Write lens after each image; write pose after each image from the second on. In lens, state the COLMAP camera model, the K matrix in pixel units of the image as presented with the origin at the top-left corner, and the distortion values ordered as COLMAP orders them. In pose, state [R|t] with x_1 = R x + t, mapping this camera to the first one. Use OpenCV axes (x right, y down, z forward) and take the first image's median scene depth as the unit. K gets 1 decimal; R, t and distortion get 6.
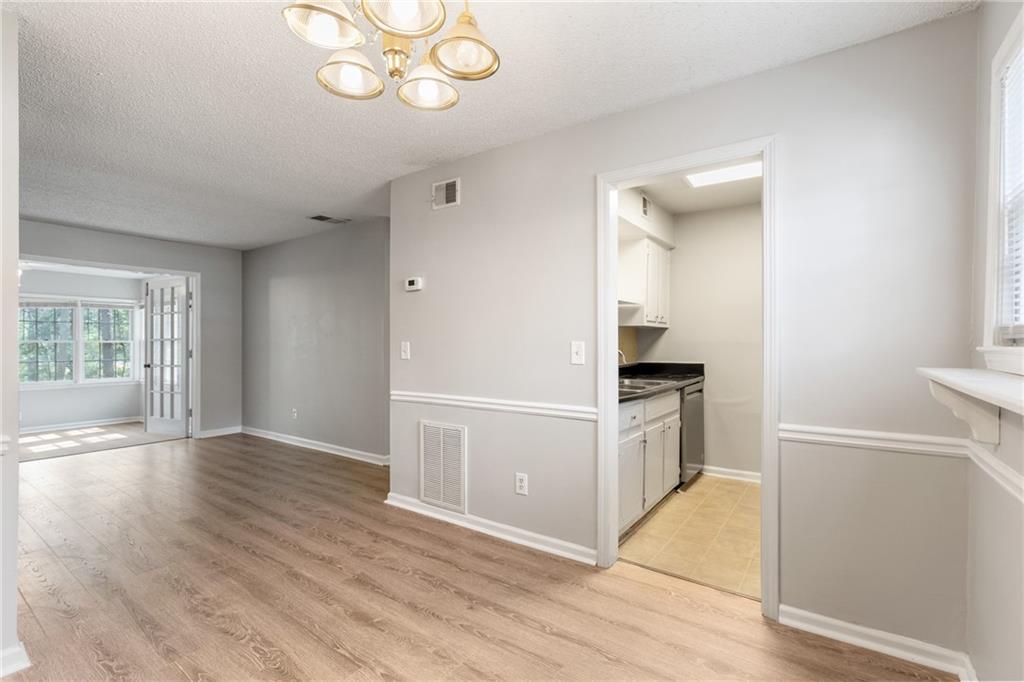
lens RADIAL K [[469.5, 0, 513.7], [0, 469.5, 342.6], [0, 0, 1]] dist [-0.005554, 0.002177]
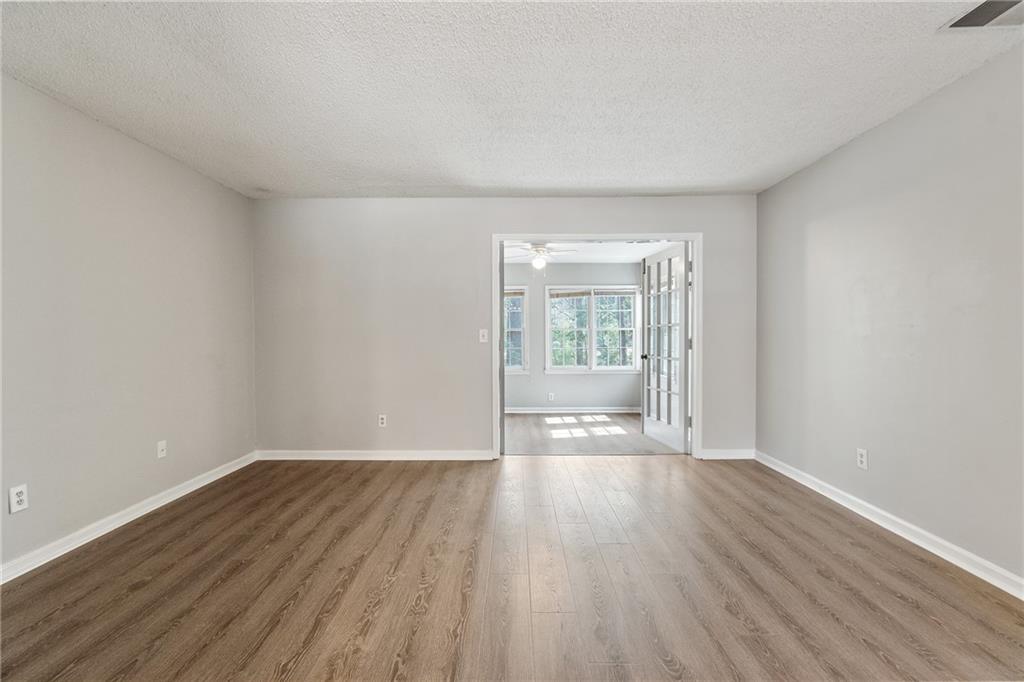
lens RADIAL K [[469.5, 0, 510.4], [0, 469.5, 341.0], [0, 0, 1]] dist [-0.005554, 0.002177]
pose [[0.575235, 0.012895, -0.817887, -0.317280], [0.006715, 0.999768, 0.020486, 0.002746], [0.817961, -0.017276, 0.575015, 0.437940]]
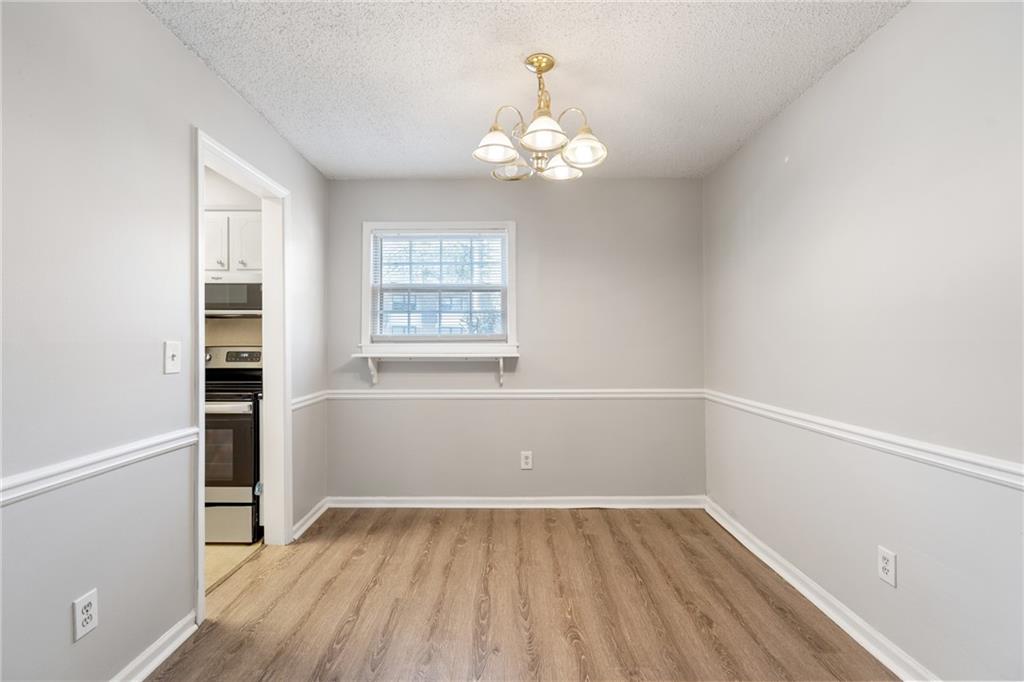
lens RADIAL K [[469.5, 0, 506.6], [0, 469.5, 341.1], [0, 0, 1]] dist [-0.005554, 0.002177]
pose [[-0.571229, -0.000705, 0.820790, -0.431785], [0.004876, 0.999979, 0.004252, -0.002091], [-0.820776, 0.006431, -0.571214, 0.579251]]
